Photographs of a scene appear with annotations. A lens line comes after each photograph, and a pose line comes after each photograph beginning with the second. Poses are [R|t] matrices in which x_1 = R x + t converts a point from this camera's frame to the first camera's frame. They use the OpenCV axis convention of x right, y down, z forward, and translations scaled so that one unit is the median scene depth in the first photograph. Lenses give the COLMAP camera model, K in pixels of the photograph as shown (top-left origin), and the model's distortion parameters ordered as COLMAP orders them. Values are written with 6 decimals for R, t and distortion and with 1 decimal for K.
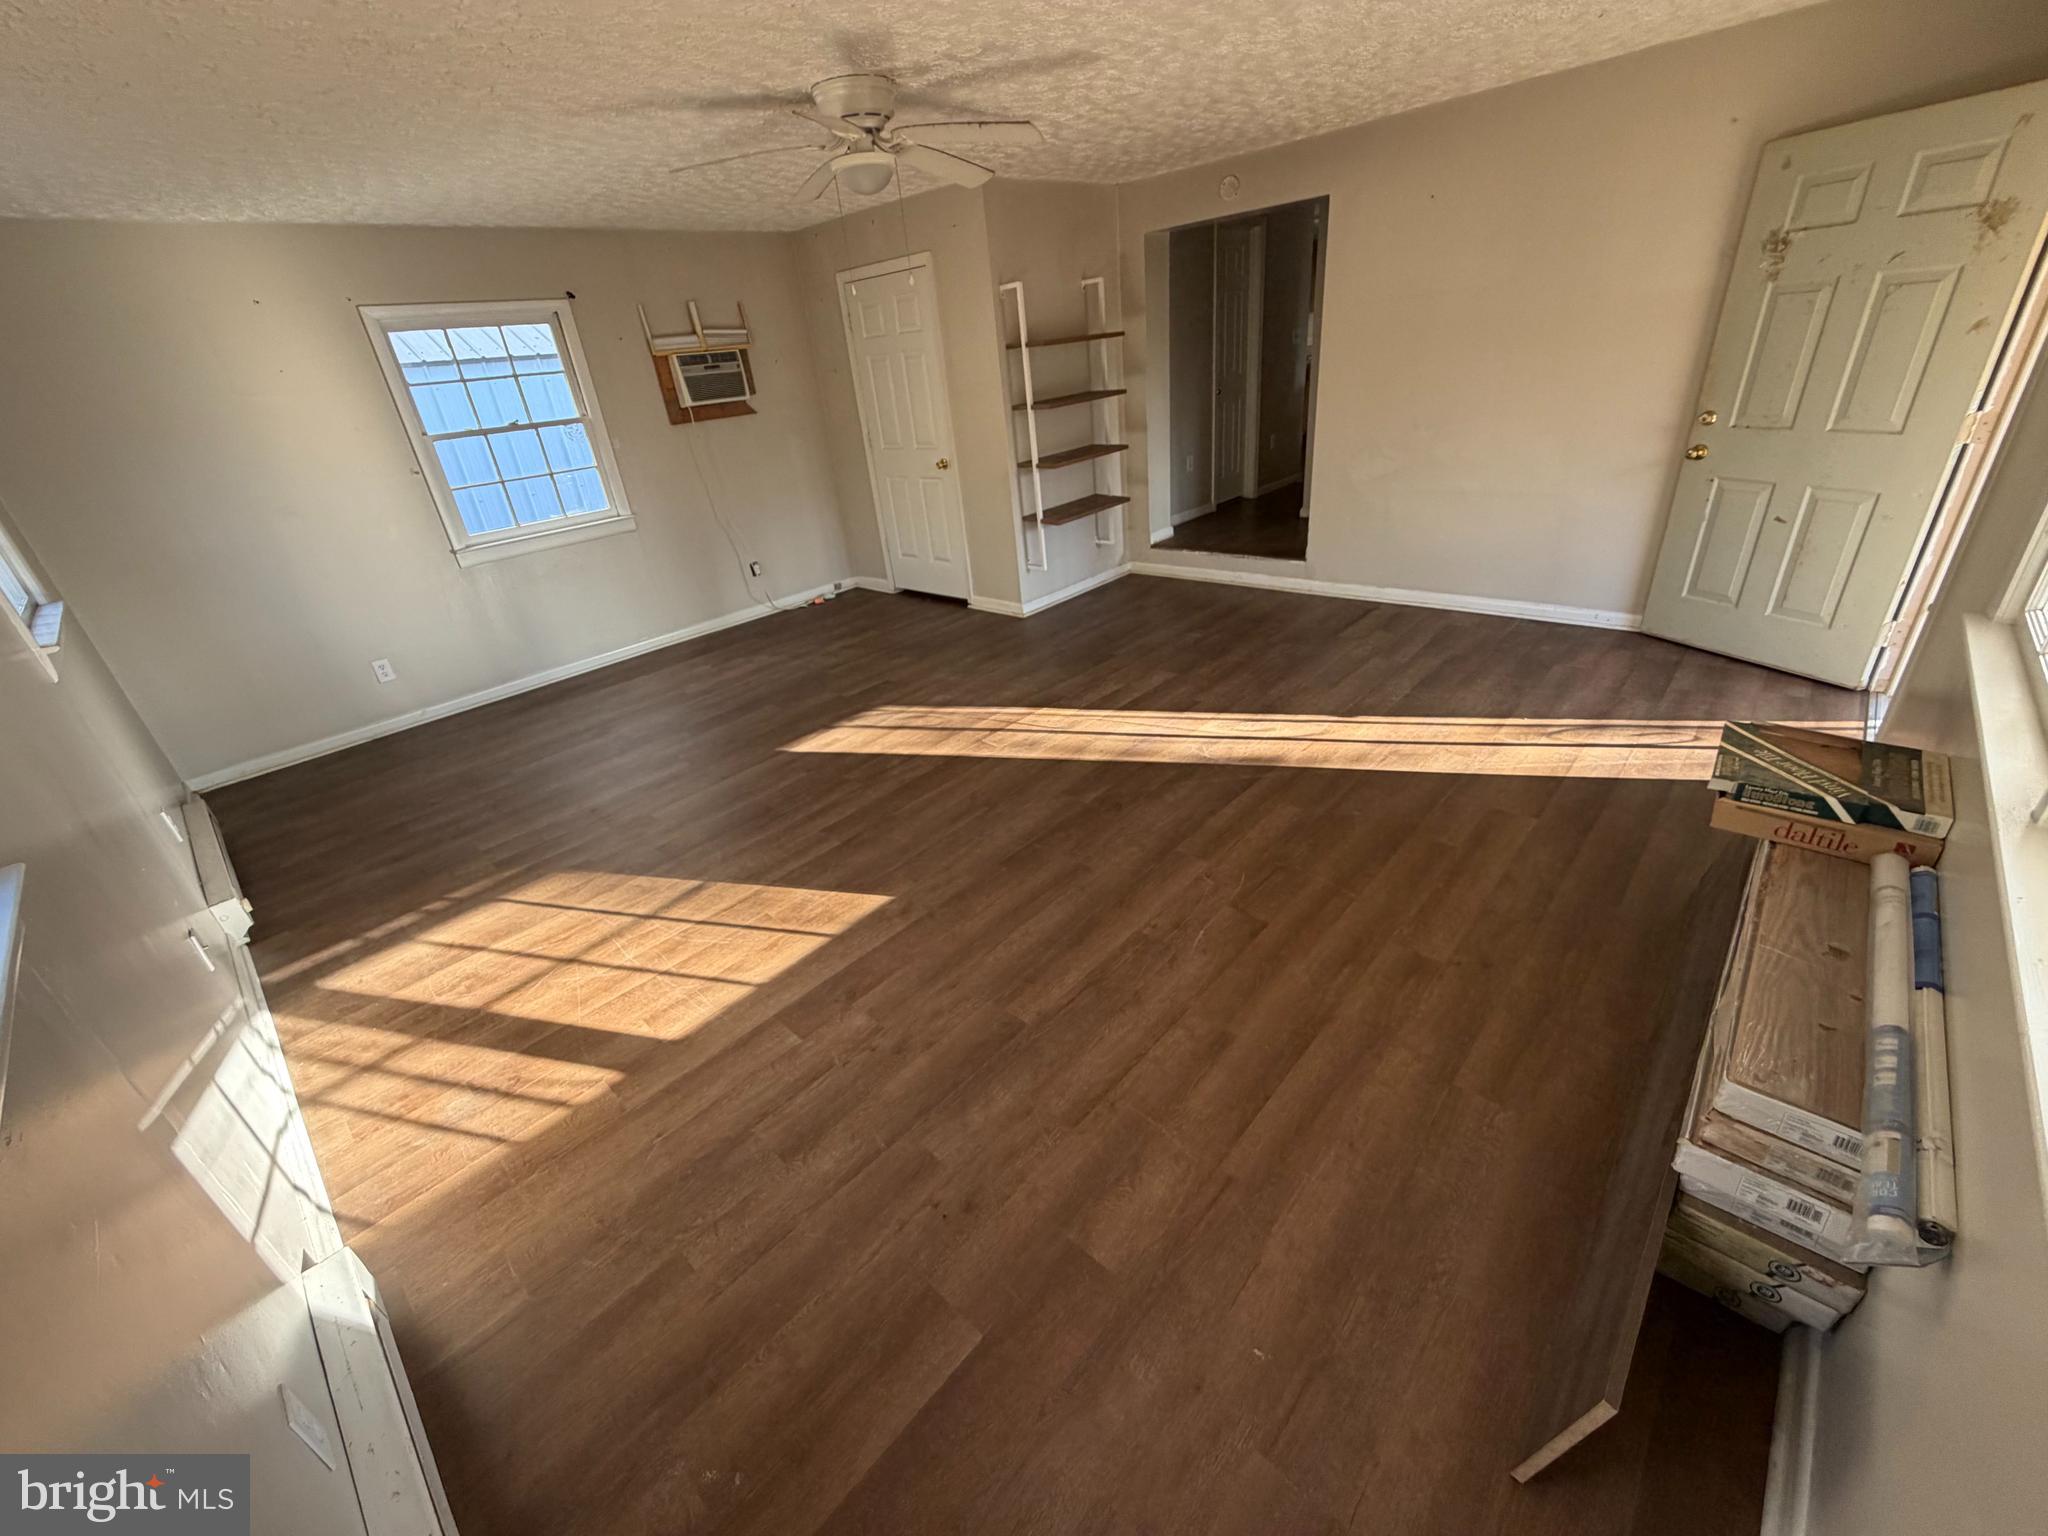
lens RADIAL K [[817.3, 0, 1012.6], [0, 817.3, 767.8], [0, 0, 1]] dist [0.000421, -0.001848]
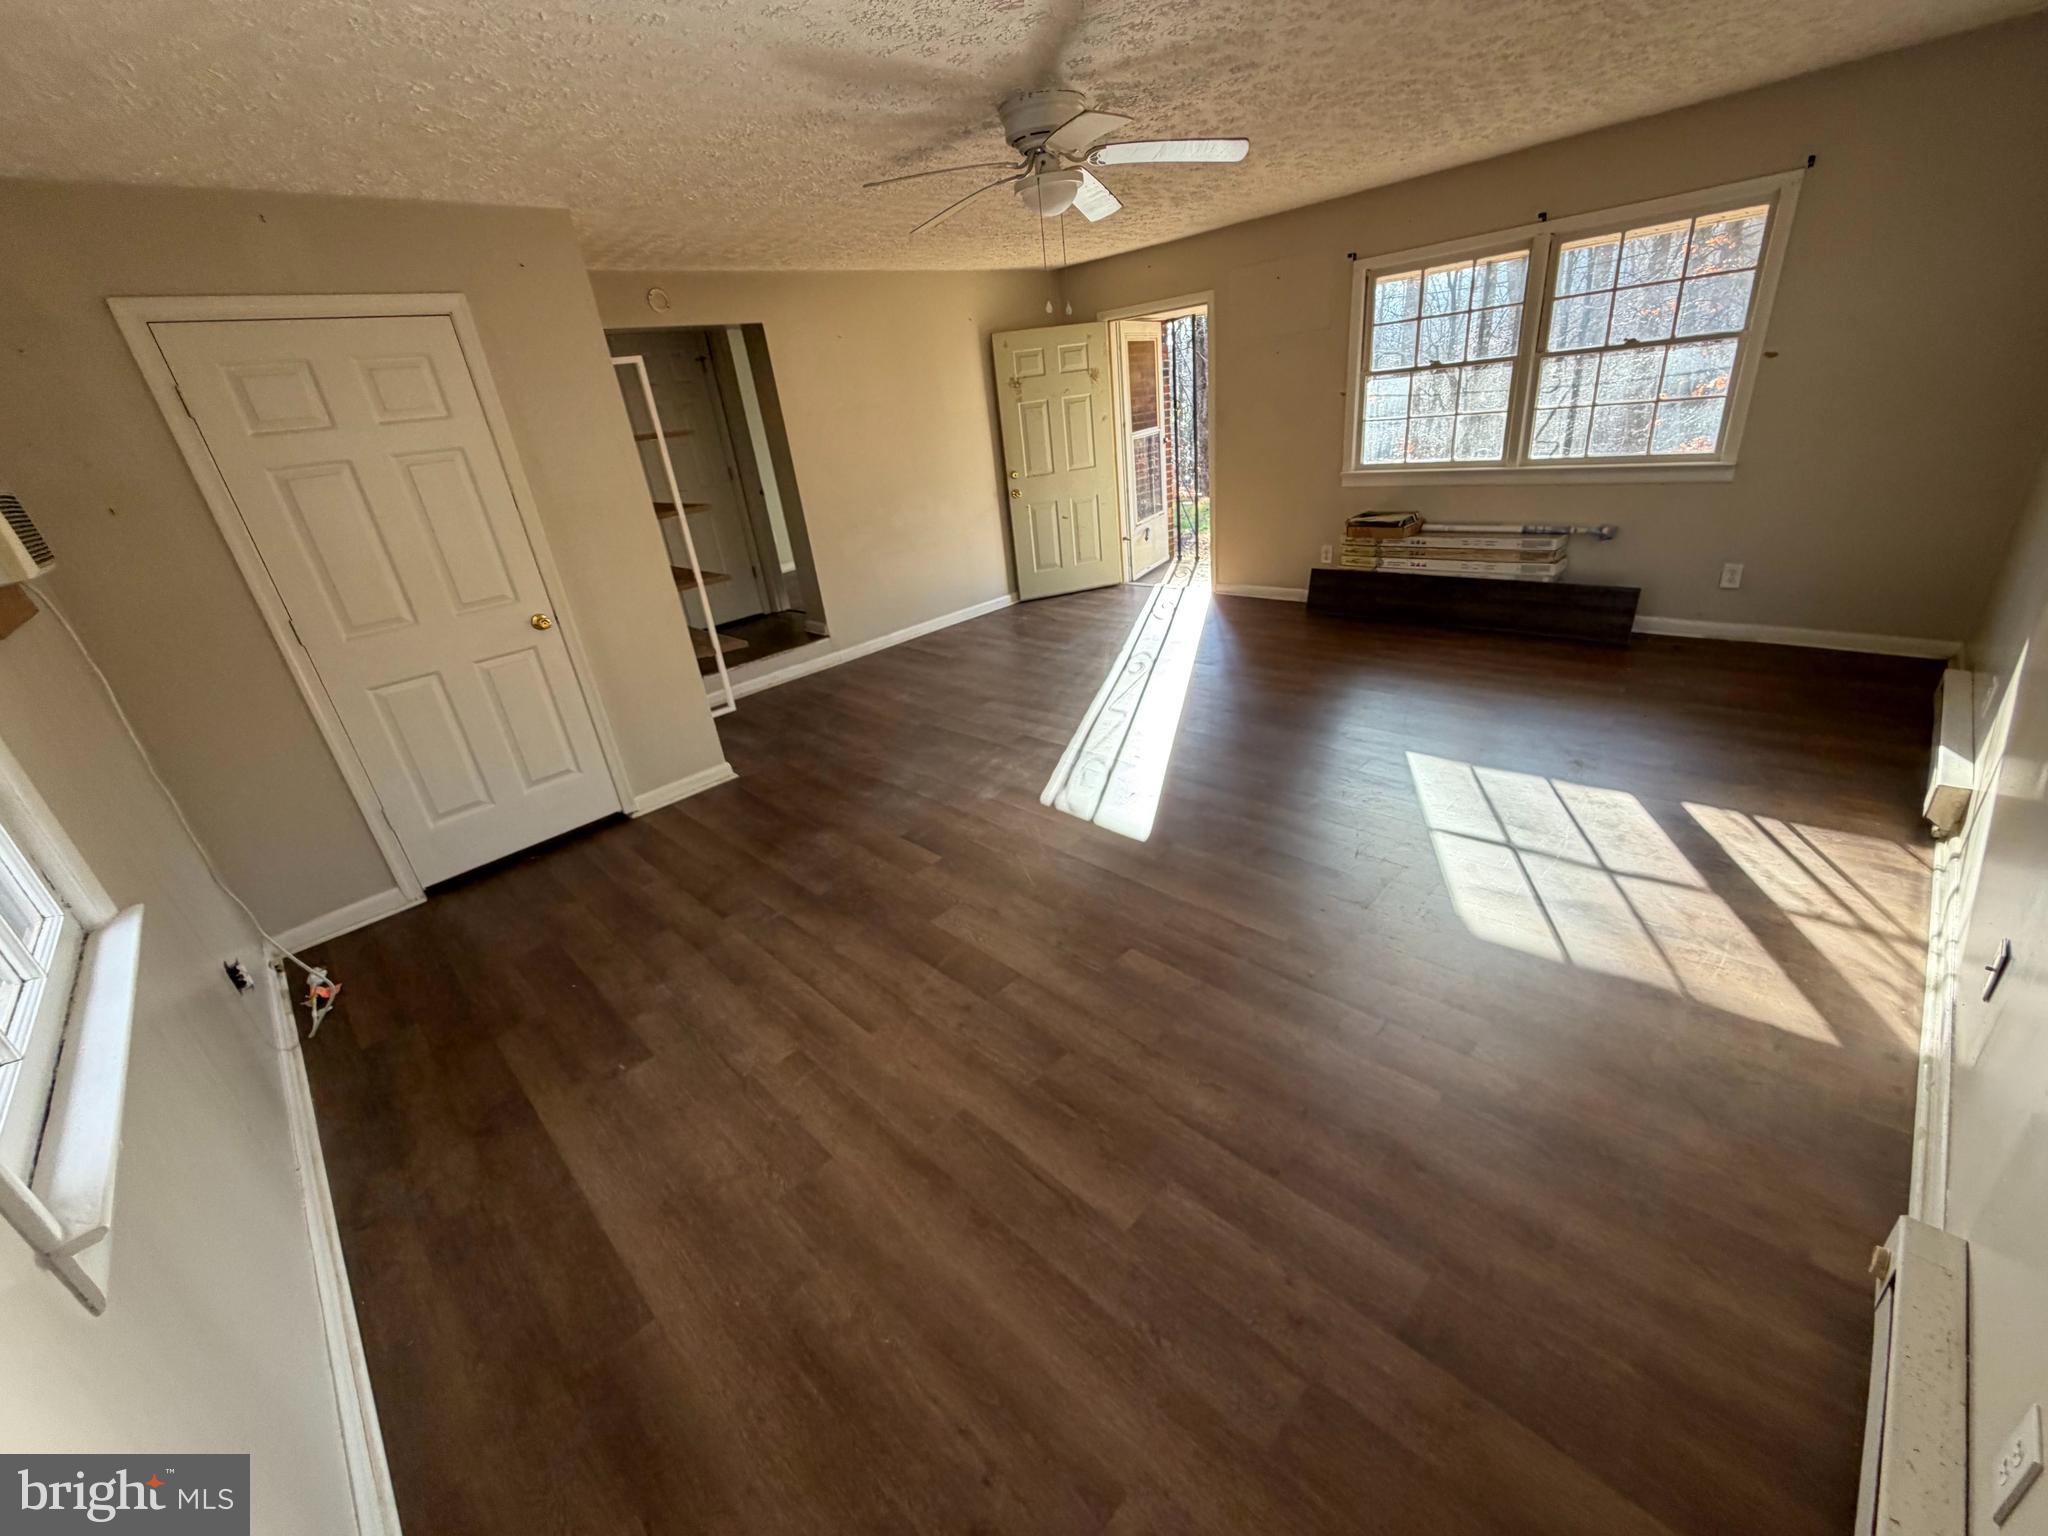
lens RADIAL K [[817.3, 0, 1009.5], [0, 817.3, 770.5], [0, 0, 1]] dist [0.000421, -0.001848]
pose [[0.048821, -0.326065, 0.944086, -0.757249], [0.551602, 0.796799, 0.246671, -0.258955], [-0.832677, 0.508717, 0.218758, 0.679317]]
